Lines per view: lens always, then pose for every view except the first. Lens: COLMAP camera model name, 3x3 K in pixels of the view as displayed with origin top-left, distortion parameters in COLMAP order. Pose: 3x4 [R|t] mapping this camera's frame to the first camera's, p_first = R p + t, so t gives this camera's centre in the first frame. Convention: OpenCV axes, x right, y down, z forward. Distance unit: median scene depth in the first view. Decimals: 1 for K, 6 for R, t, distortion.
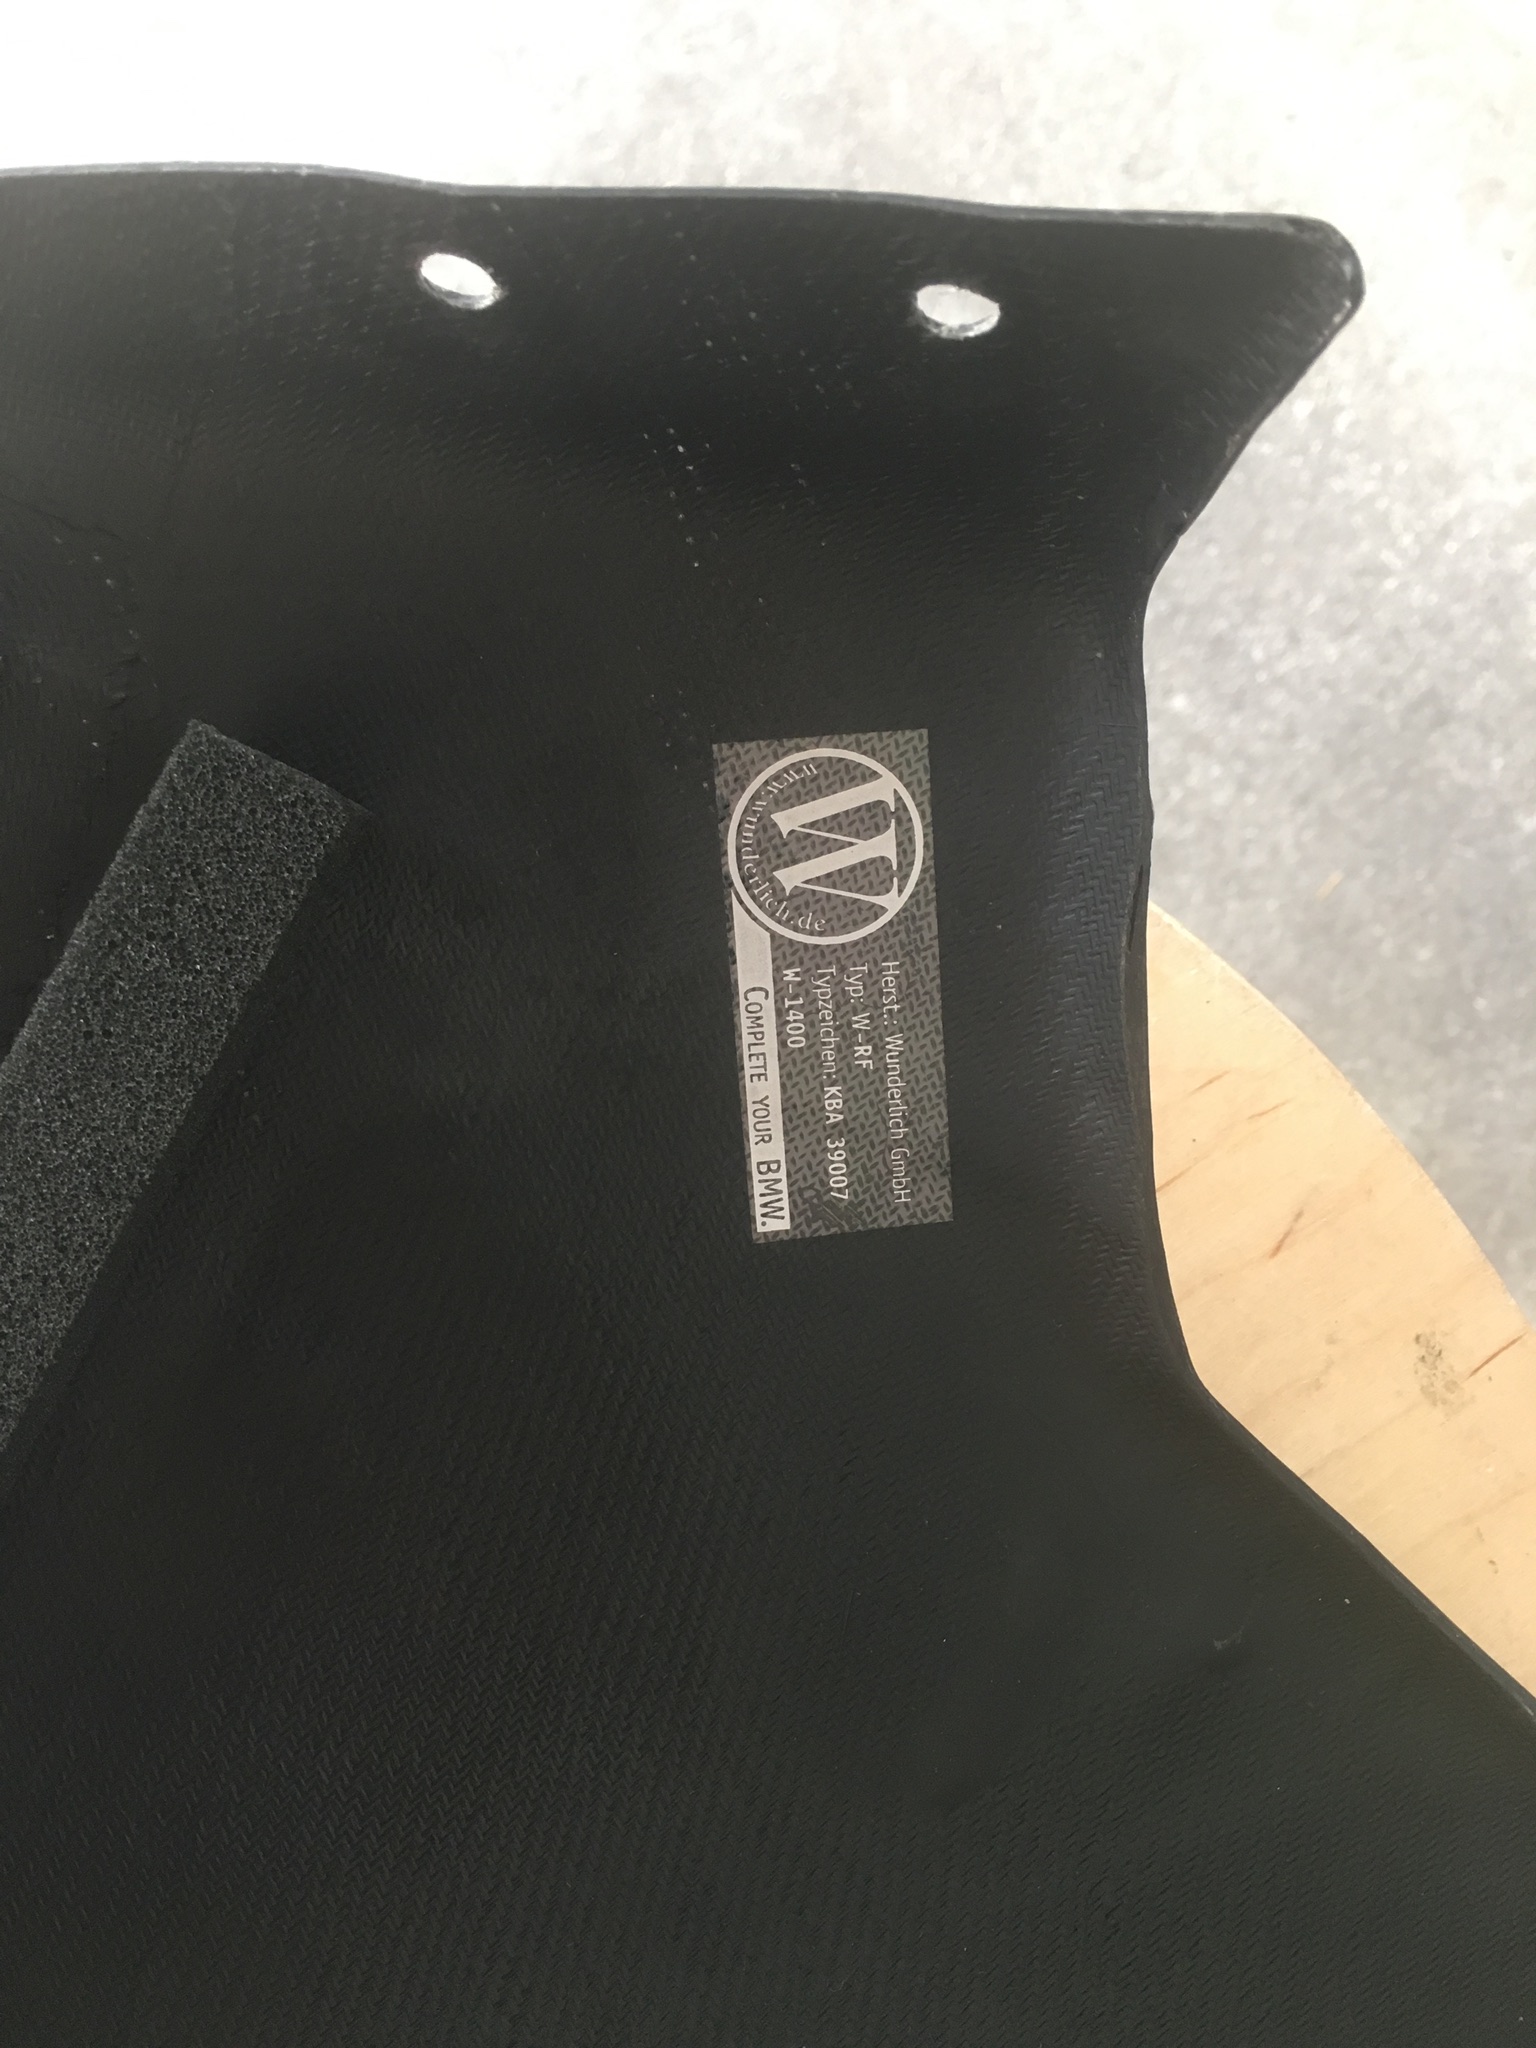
lens RADIAL K [[1780.2, 0, 768.7], [0, 1780.2, 1018.9], [0, 0, 1]] dist [0.071254, -0.129975]
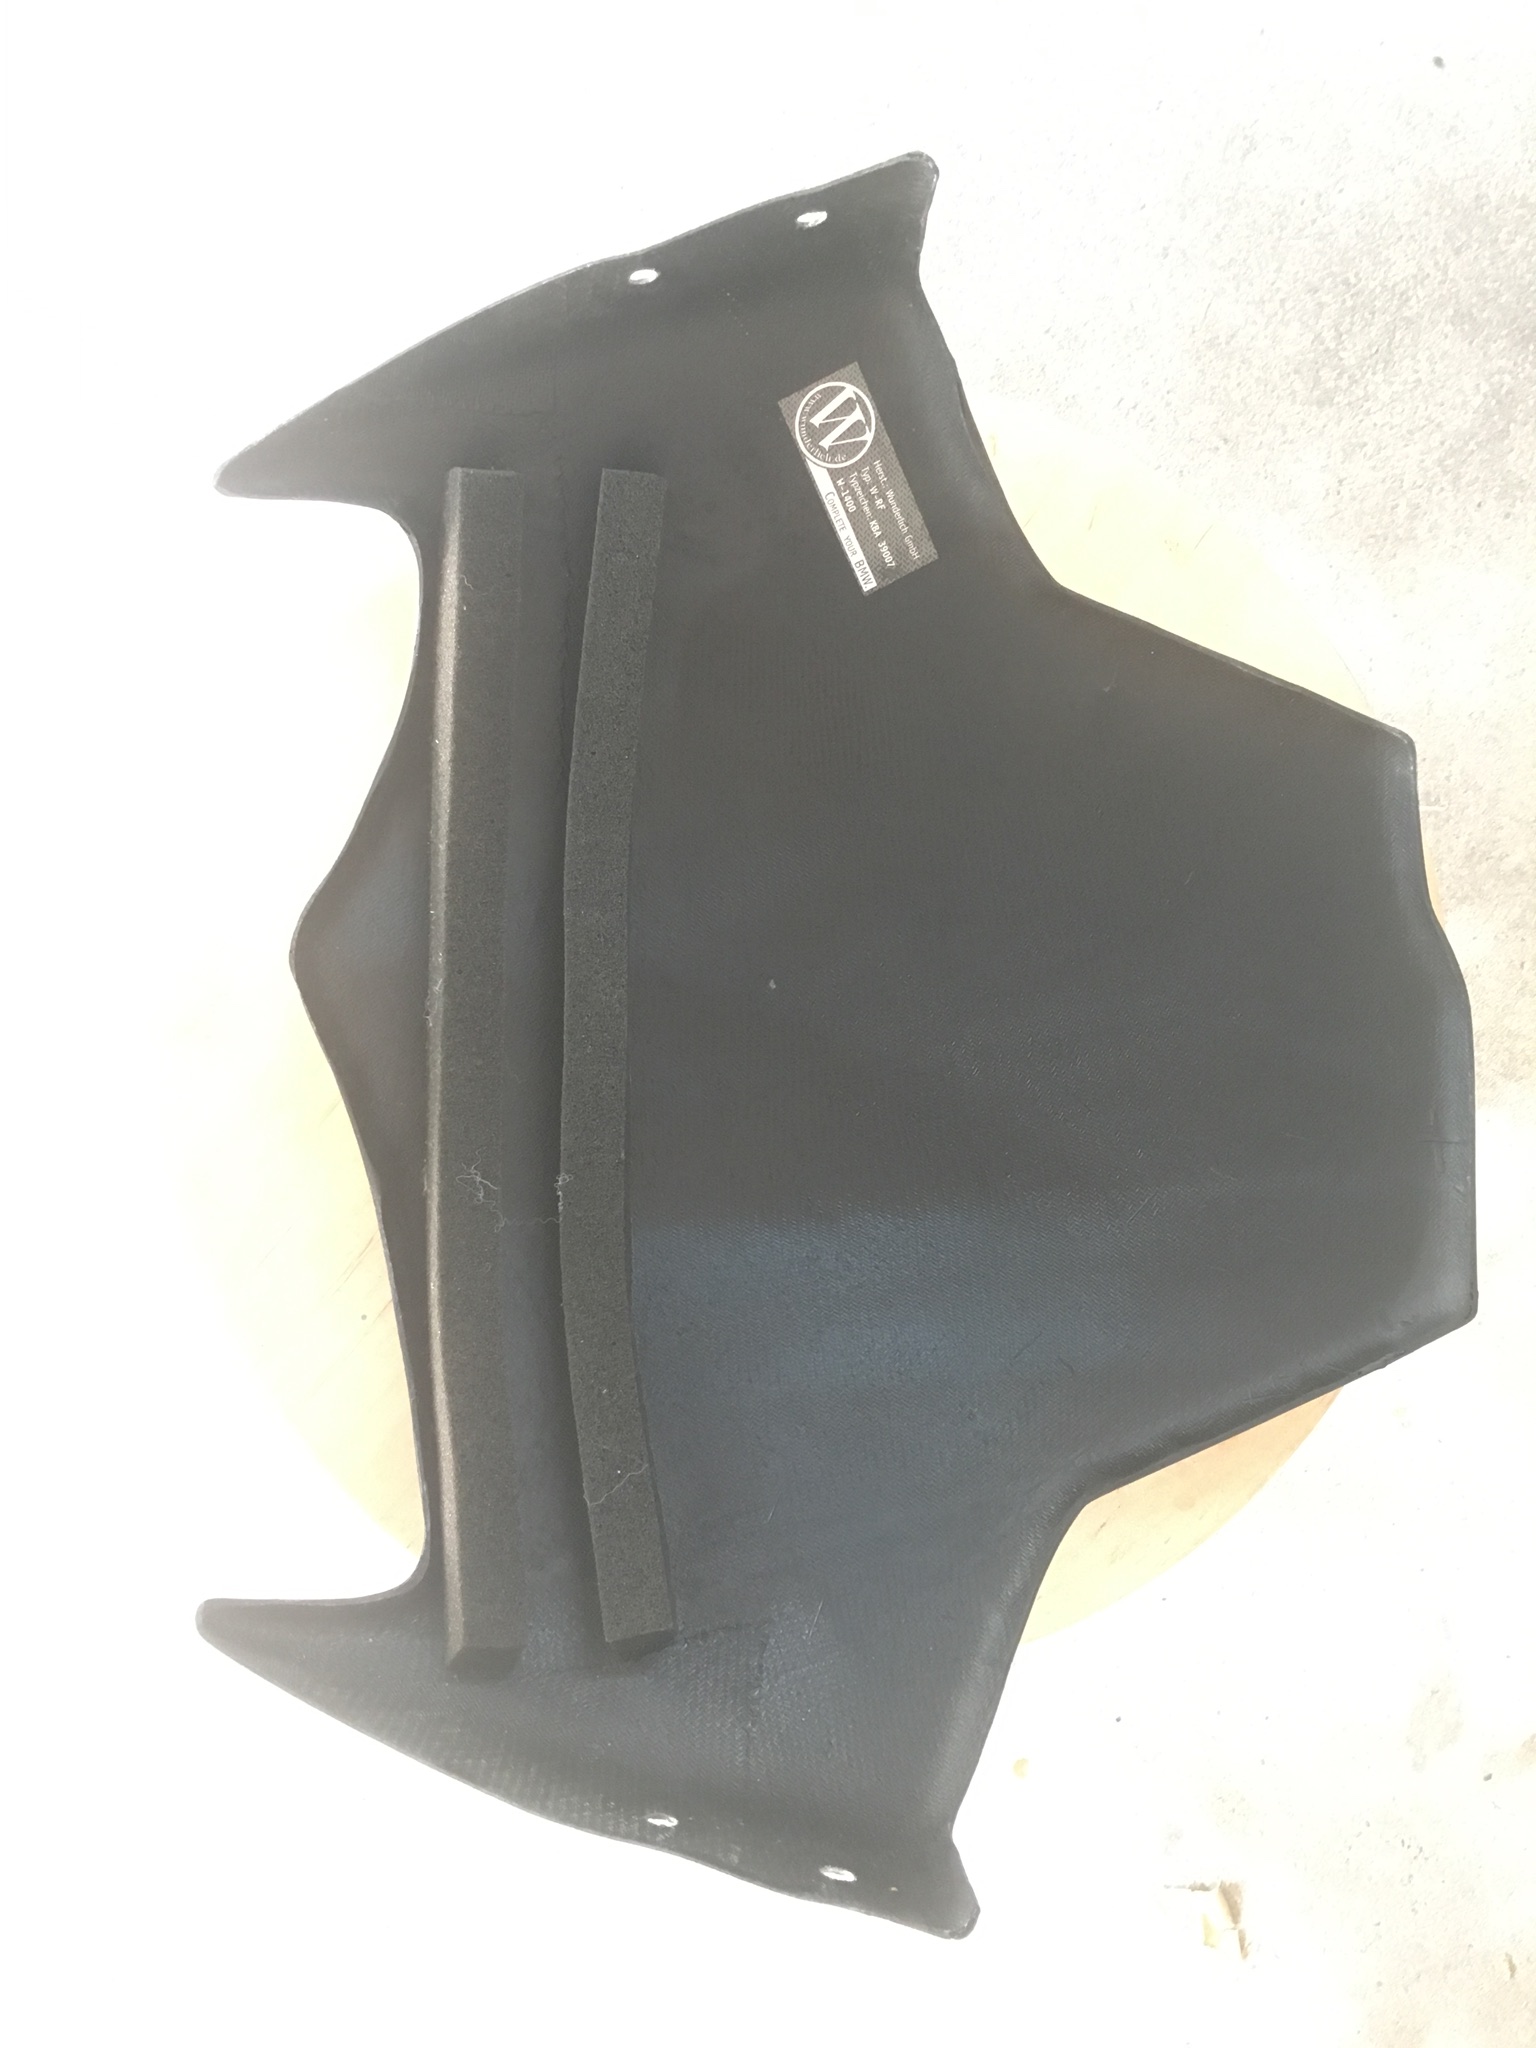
lens RADIAL K [[1780.2, 0, 775.0], [0, 1780.2, 1032.8], [0, 0, 1]] dist [0.071254, -0.129975]
pose [[0.931572, -0.347395, -0.107195, -0.069109], [0.362250, 0.911941, 0.192715, 0.156528], [0.030808, -0.218359, 0.975382, -1.544167]]
